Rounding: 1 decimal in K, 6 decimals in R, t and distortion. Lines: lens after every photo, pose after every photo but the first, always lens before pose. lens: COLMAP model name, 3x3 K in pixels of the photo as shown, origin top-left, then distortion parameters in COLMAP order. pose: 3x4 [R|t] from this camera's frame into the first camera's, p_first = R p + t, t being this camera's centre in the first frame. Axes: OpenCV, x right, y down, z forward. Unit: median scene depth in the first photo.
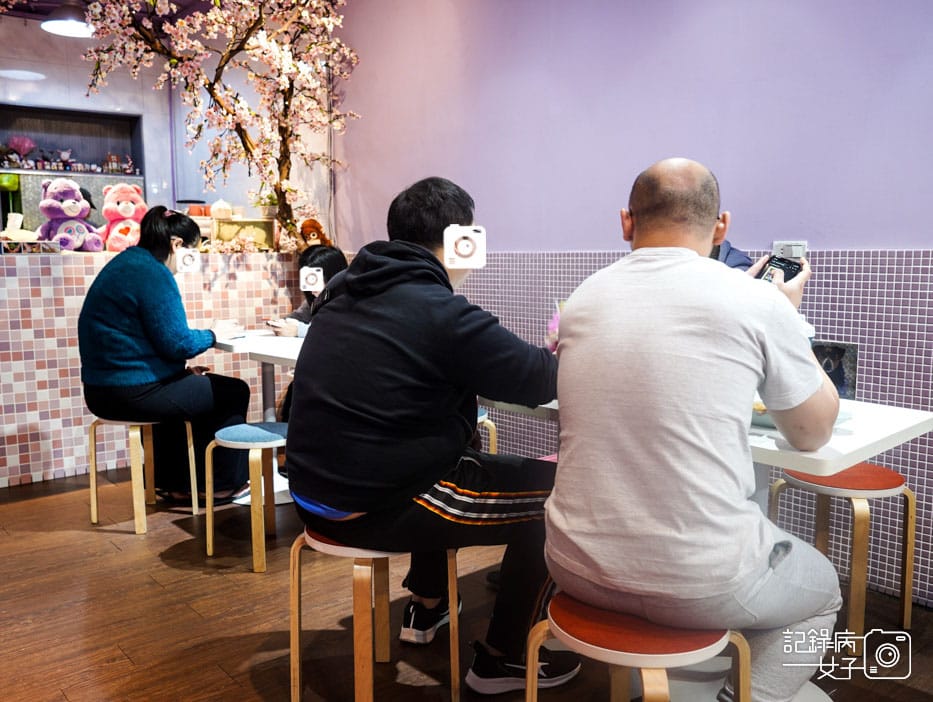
lens RADIAL K [[837.1, 0, 465.3], [0, 837.1, 352.4], [0, 0, 1]] dist [0.003954, 0.027379]
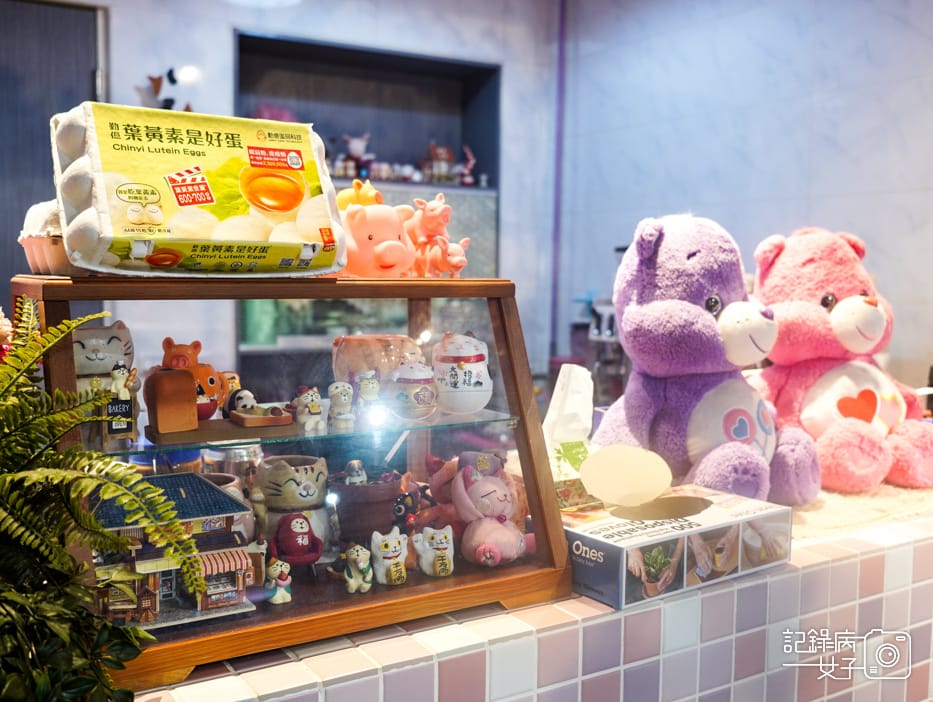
lens RADIAL K [[895.6, 0, 467.5], [0, 895.6, 349.5], [0, 0, 1]] dist [0.000391, 0.000000]
pose [[0.994970, 0.027433, -0.096343, -0.357639], [-0.029673, 0.999320, -0.021890, -0.108383], [0.095677, 0.024639, 0.995107, 0.495316]]
